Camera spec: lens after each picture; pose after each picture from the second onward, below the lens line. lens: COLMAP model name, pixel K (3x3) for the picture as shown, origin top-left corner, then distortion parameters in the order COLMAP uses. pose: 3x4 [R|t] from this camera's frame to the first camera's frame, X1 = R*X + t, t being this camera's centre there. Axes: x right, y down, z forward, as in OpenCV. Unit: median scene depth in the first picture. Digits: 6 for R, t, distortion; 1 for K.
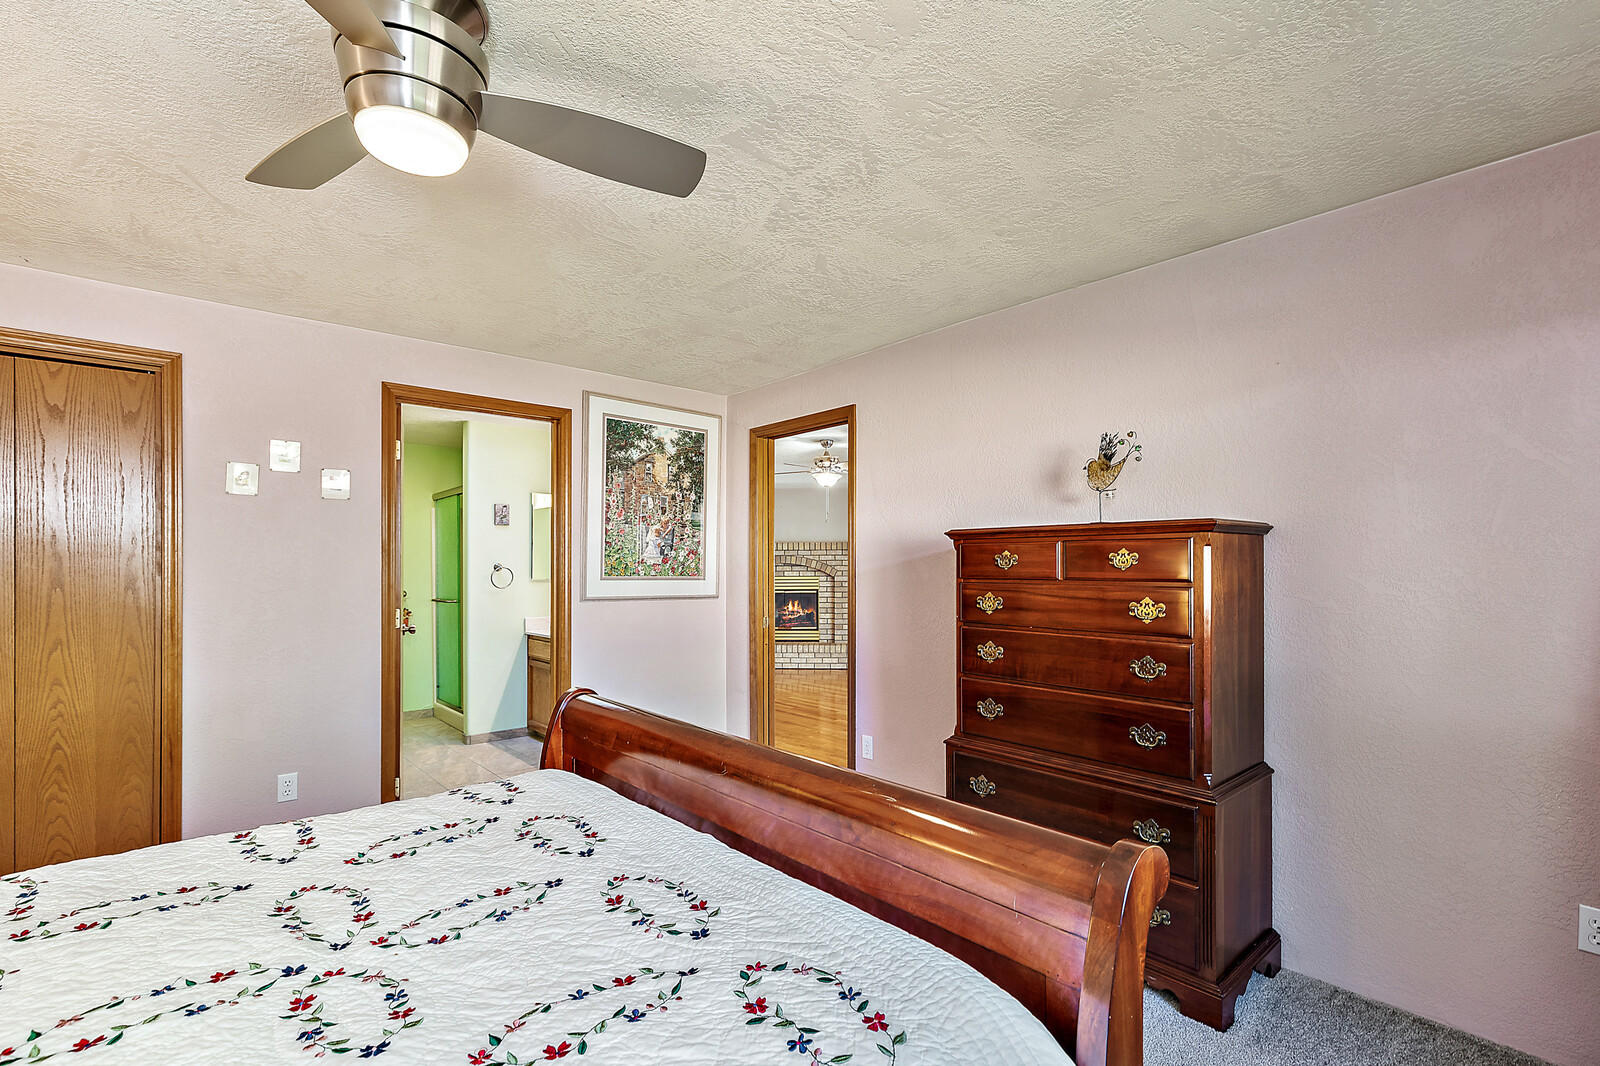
lens RADIAL K [[734.0, 0, 817.1], [0, 734.0, 567.5], [0, 0, 1]] dist [0.007007, -0.000225]
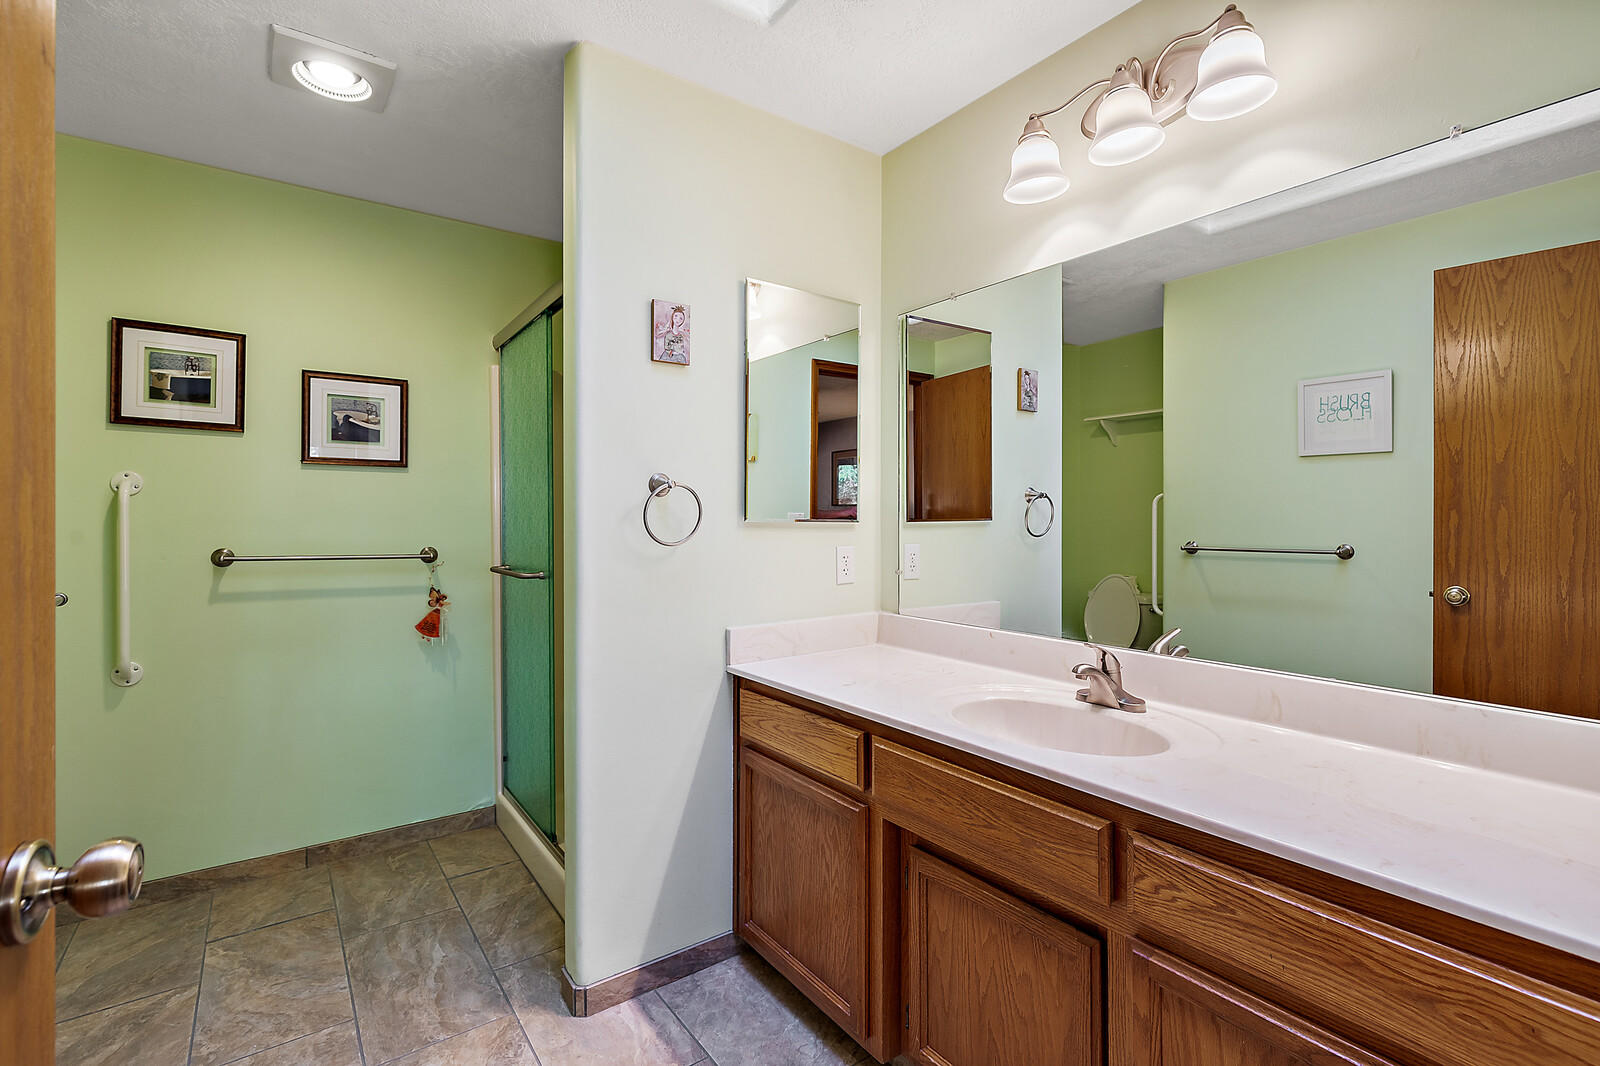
lens RADIAL K [[734.0, 0, 801.8], [0, 734.0, 518.3], [0, 0, 1]] dist [0.007007, -0.000225]
pose [[0.993263, 0.001468, -0.115869, -0.413787], [-0.001562, 0.999999, -0.000724, 0.019333], [0.115868, 0.000900, 0.993264, 0.839577]]
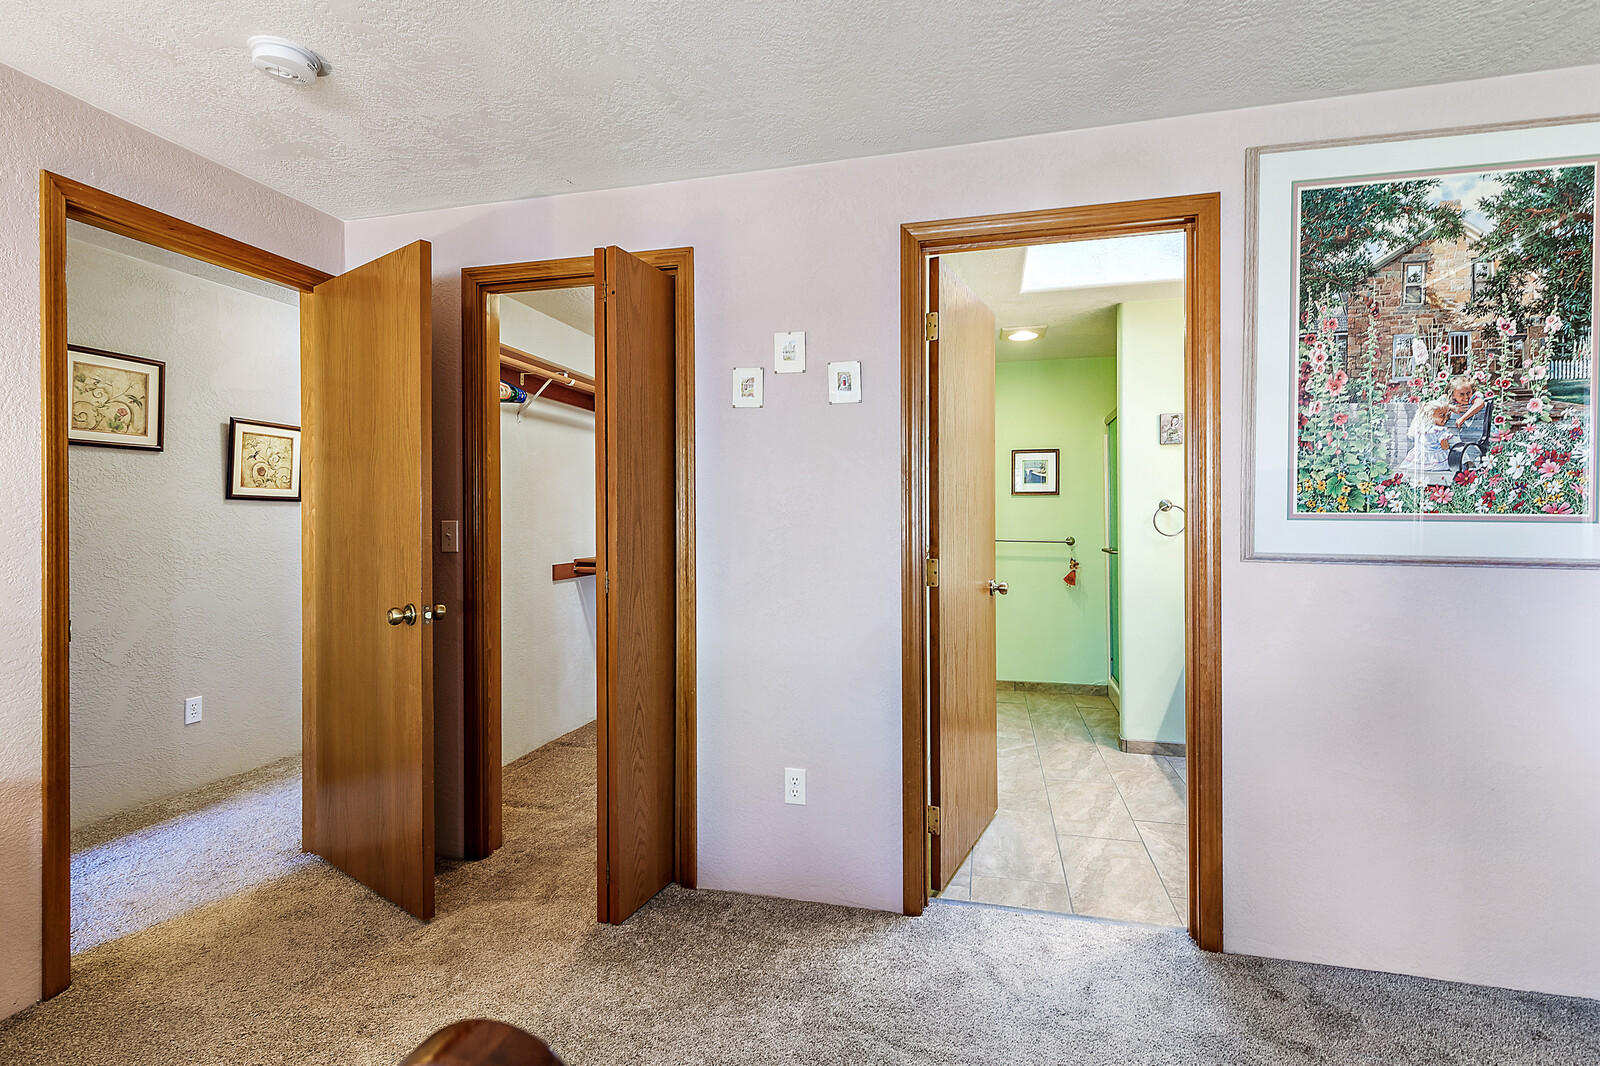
lens RADIAL K [[734.0, 0, 806.5], [0, 734.0, 515.0], [0, 0, 1]] dist [0.007007, -0.000225]
pose [[0.554240, -0.004552, -0.832344, -0.056166], [0.000005, 0.999985, -0.005465, 0.015618], [0.832357, 0.003025, 0.554232, 0.421696]]
